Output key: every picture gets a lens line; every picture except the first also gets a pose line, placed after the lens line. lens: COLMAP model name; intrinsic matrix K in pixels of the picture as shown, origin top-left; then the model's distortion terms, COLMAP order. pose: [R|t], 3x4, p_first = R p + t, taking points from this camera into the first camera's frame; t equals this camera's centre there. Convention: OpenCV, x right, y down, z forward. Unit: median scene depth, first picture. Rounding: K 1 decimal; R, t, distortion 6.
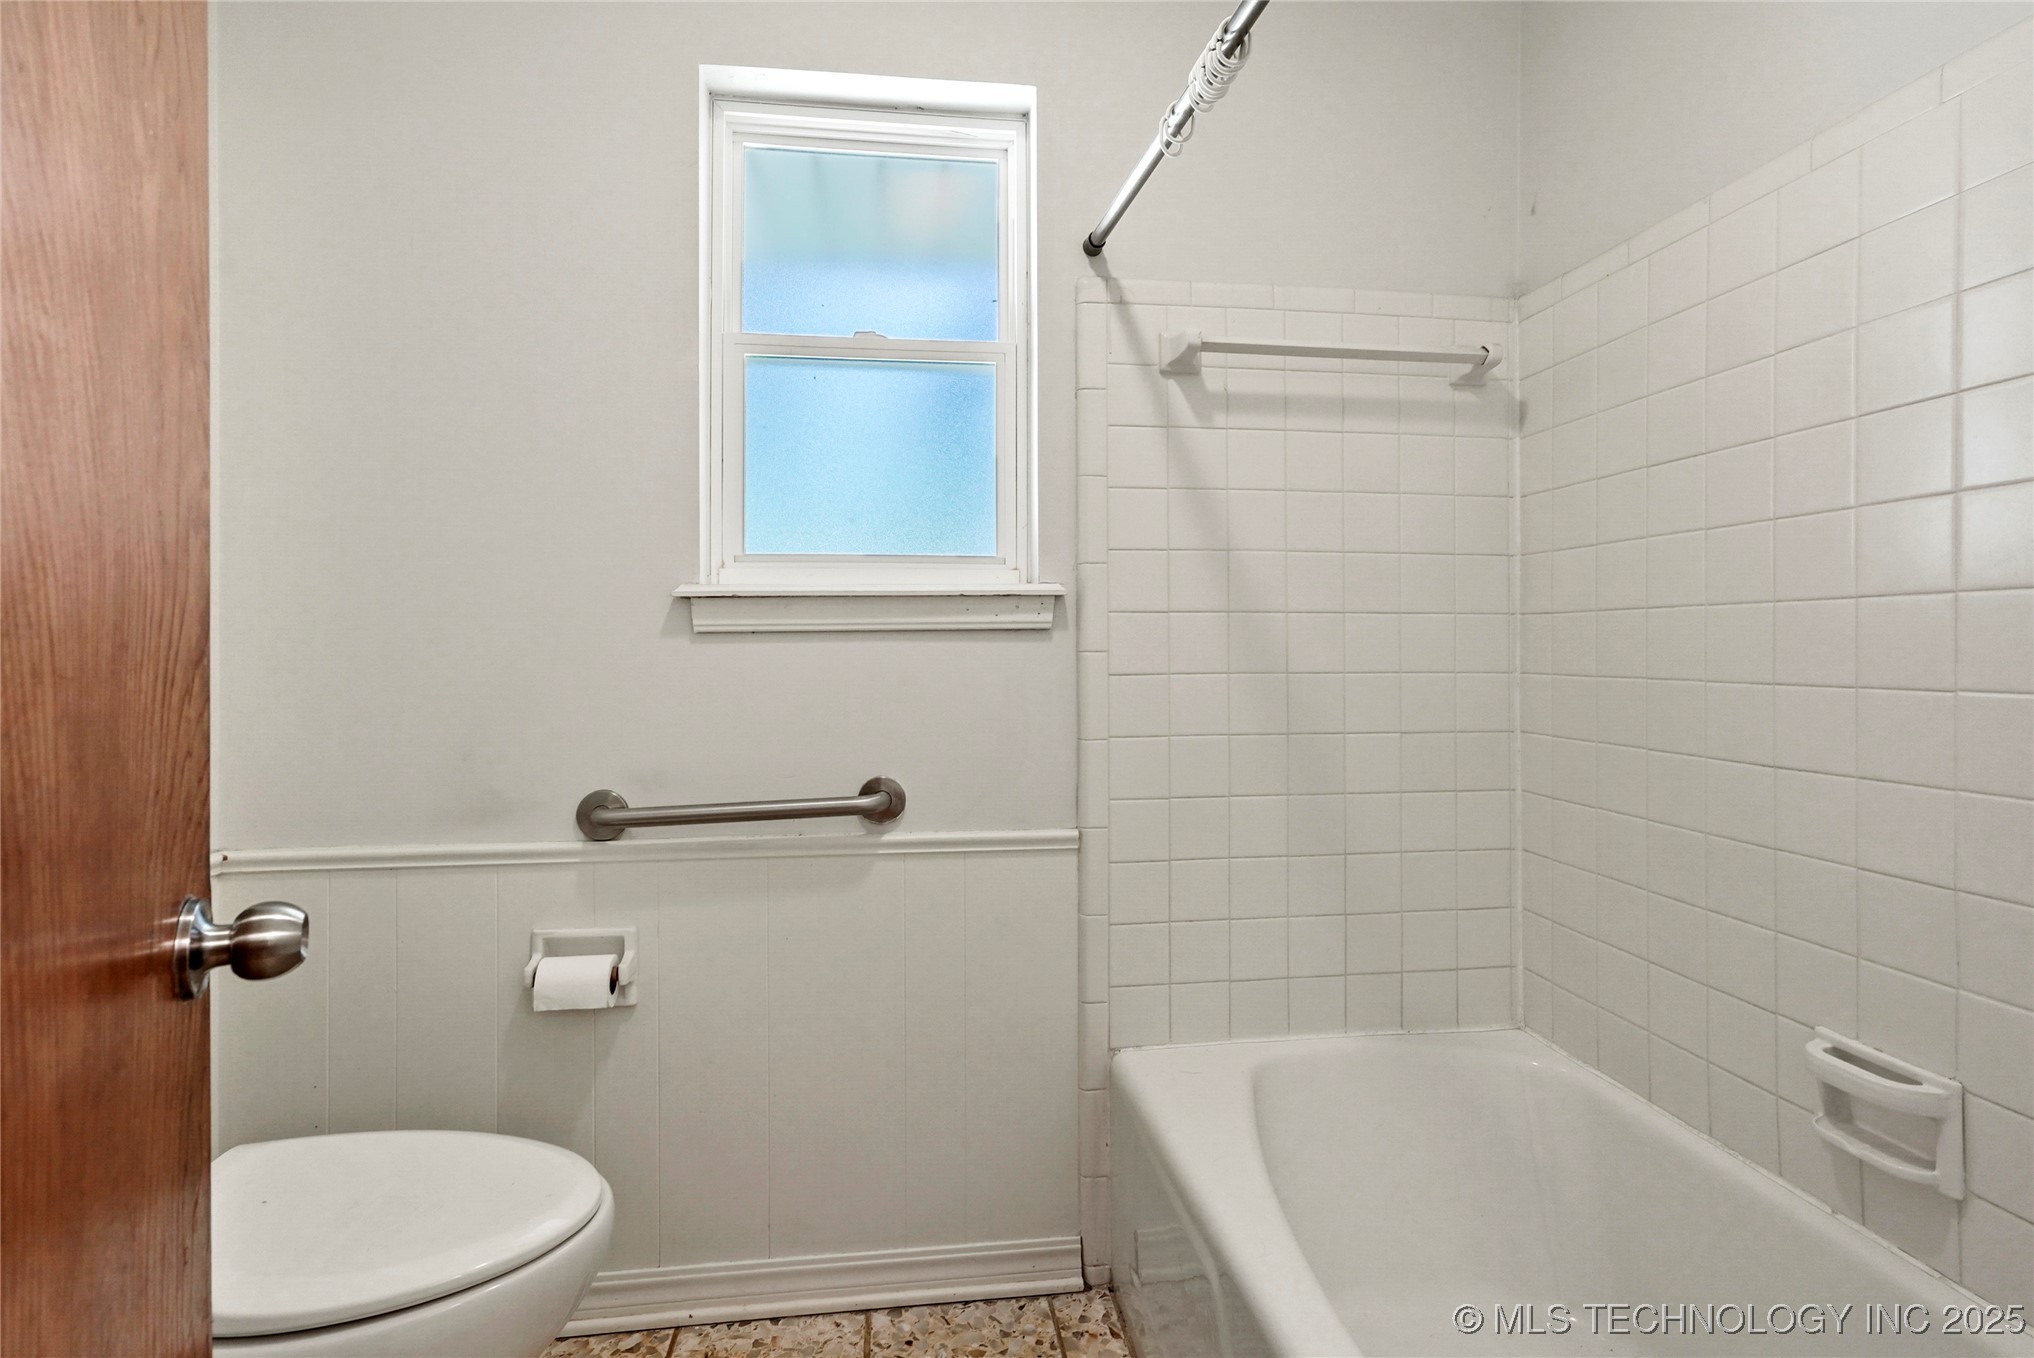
lens RADIAL K [[972.8, 0, 1018.1], [0, 972.8, 672.6], [0, 0, 1]] dist [-0.025302, 0.013391]
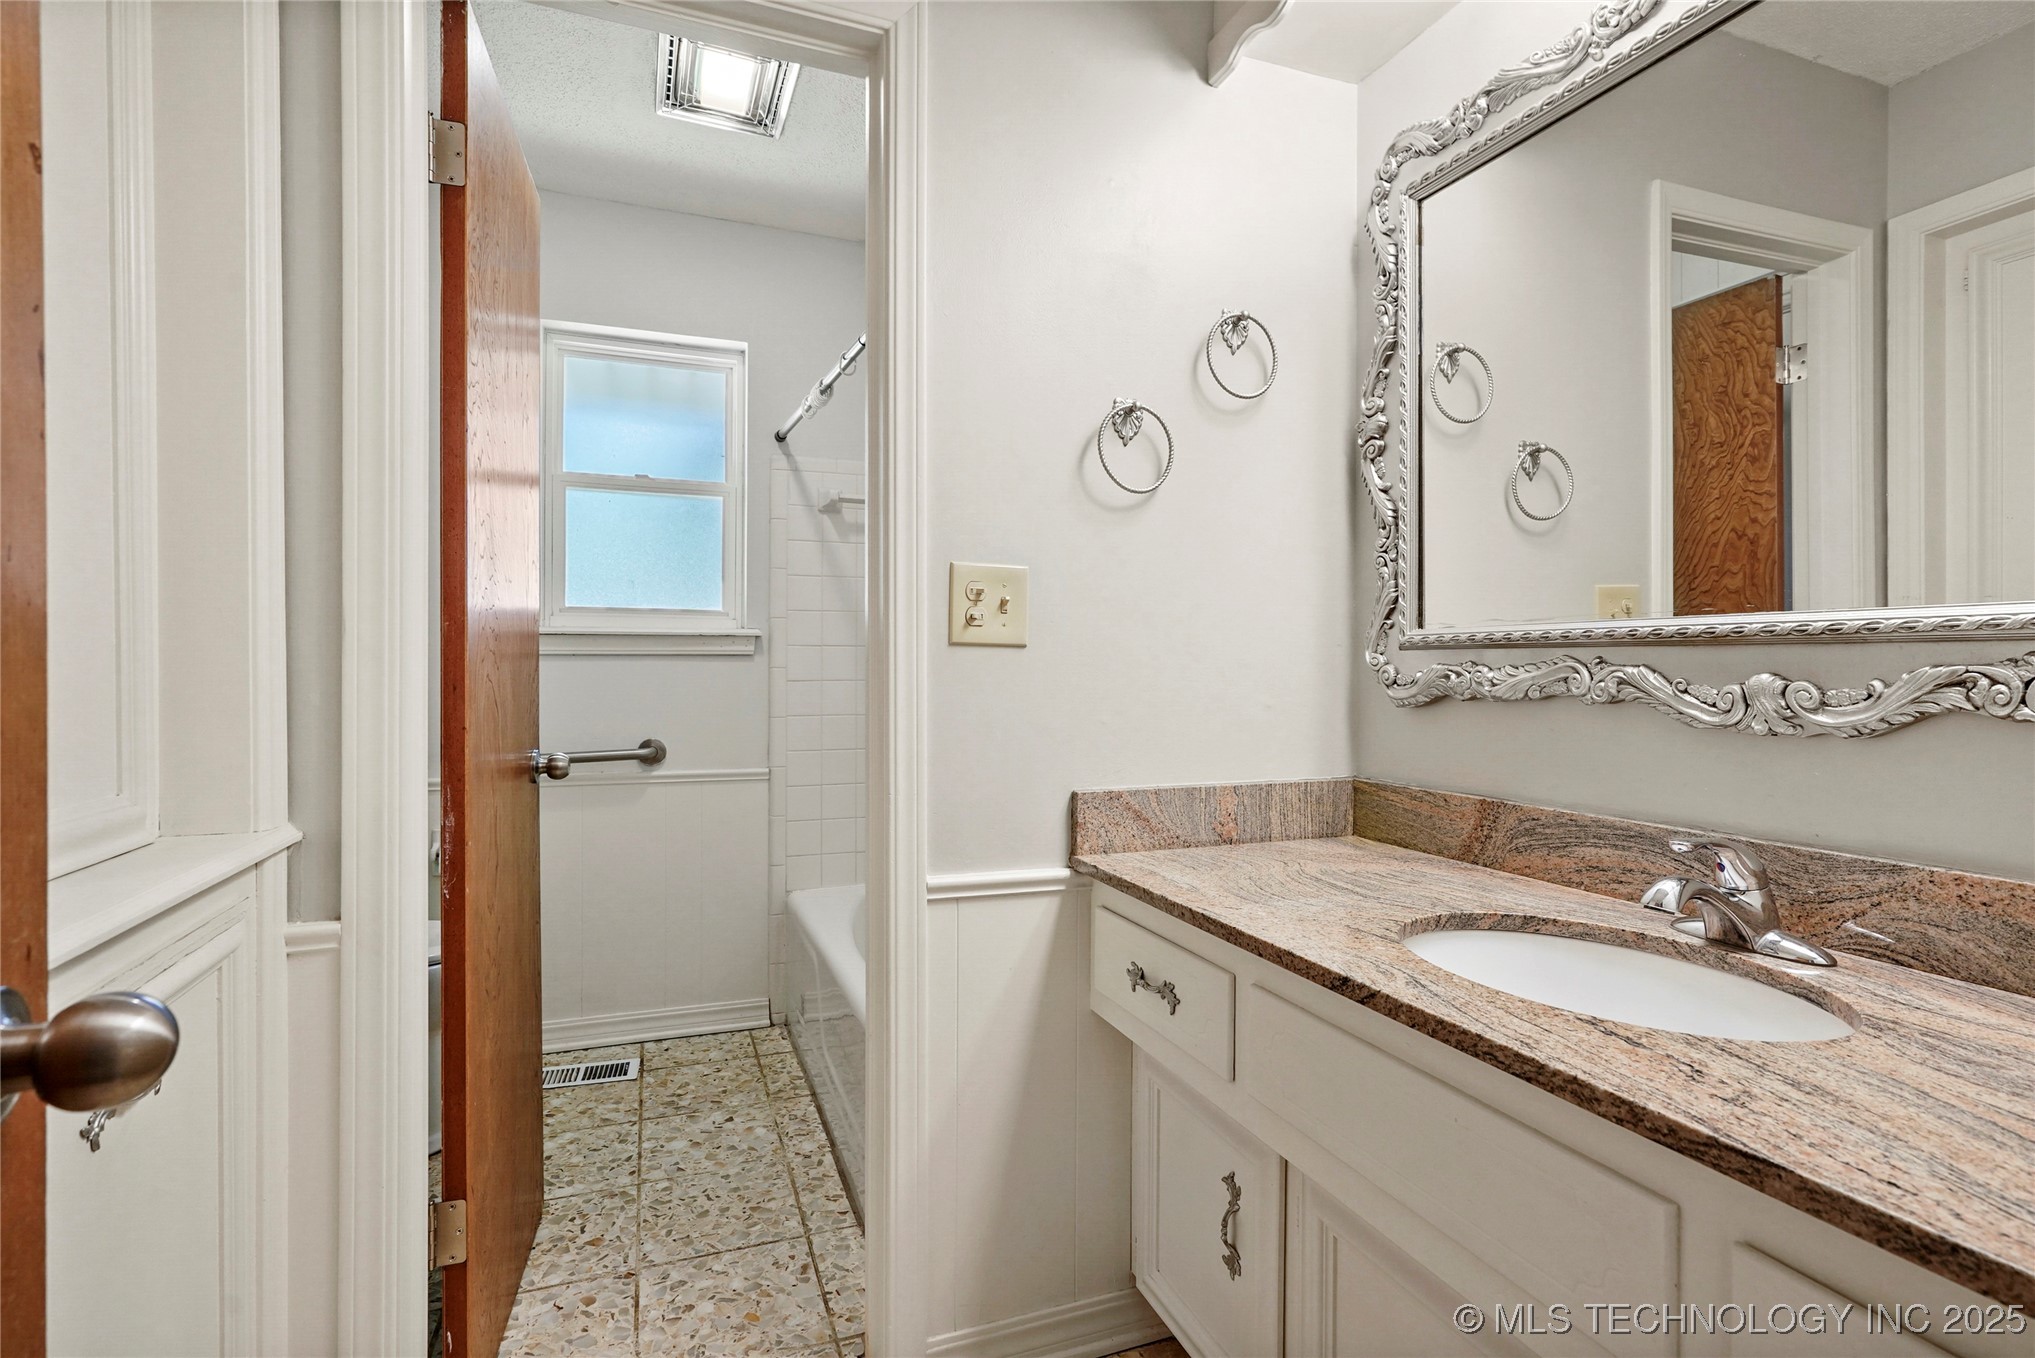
lens RADIAL K [[973.3, 0, 1018.6], [0, 973.3, 672.6], [0, 0, 1]] dist [-0.025302, 0.013391]
pose [[0.974044, 0.003400, 0.226335, 0.105441], [0.000593, 0.999845, -0.017573, 0.019090], [-0.226359, 0.017252, 0.973891, -0.837492]]
